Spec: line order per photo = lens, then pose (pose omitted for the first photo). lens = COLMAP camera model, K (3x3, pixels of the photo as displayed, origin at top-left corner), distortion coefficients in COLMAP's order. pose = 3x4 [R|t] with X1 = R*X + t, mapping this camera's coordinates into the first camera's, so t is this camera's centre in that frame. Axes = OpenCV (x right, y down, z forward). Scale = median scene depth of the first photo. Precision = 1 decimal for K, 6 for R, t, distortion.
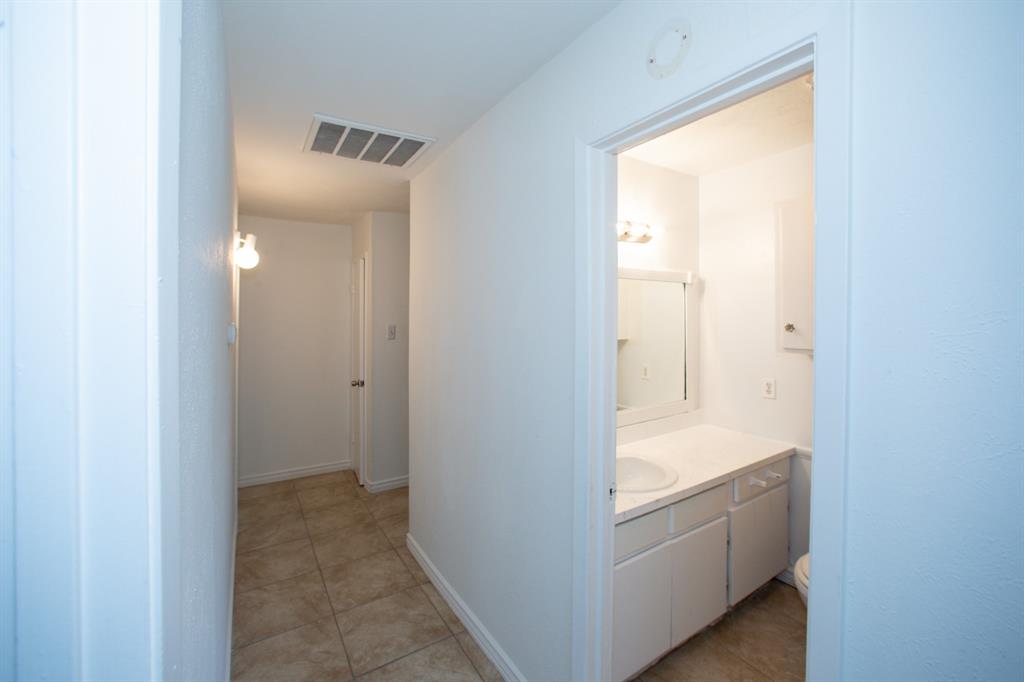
lens RADIAL K [[415.1, 0, 509.3], [0, 415.1, 320.1], [0, 0, 1]] dist [-0.026570, 0.000082]
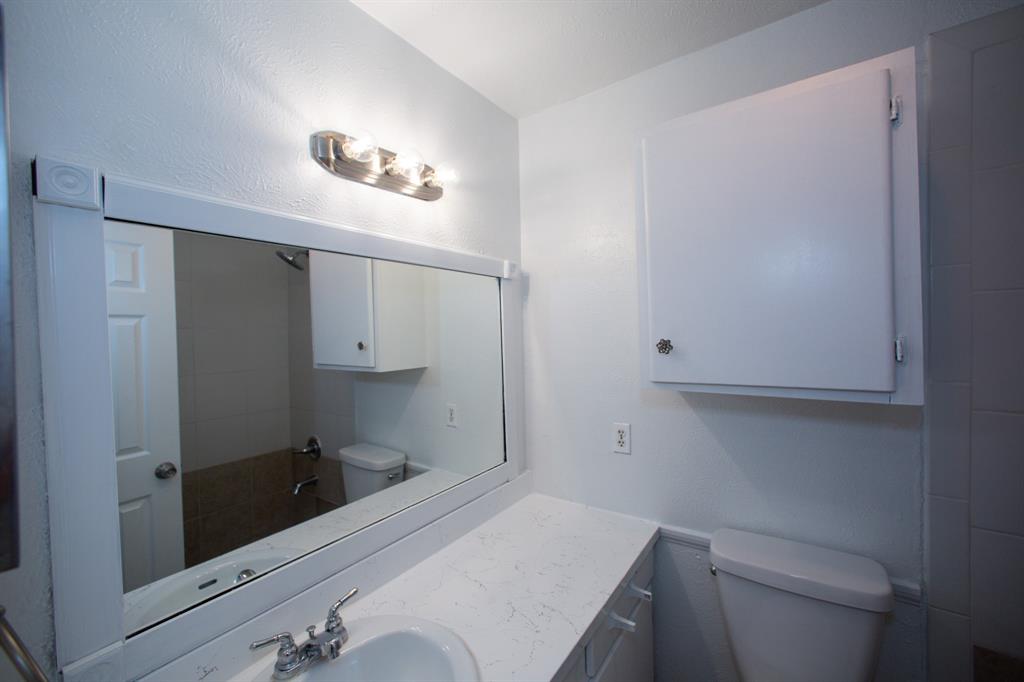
lens RADIAL K [[413.9, 0, 512.0], [0, 413.9, 341.0], [0, 0, 1]] dist [-0.029948, 0.020856]
pose [[0.925165, -0.022488, 0.378898, 0.203405], [0.020352, 0.999746, 0.009640, 0.000447], [-0.379018, -0.001208, 0.925388, 0.414917]]
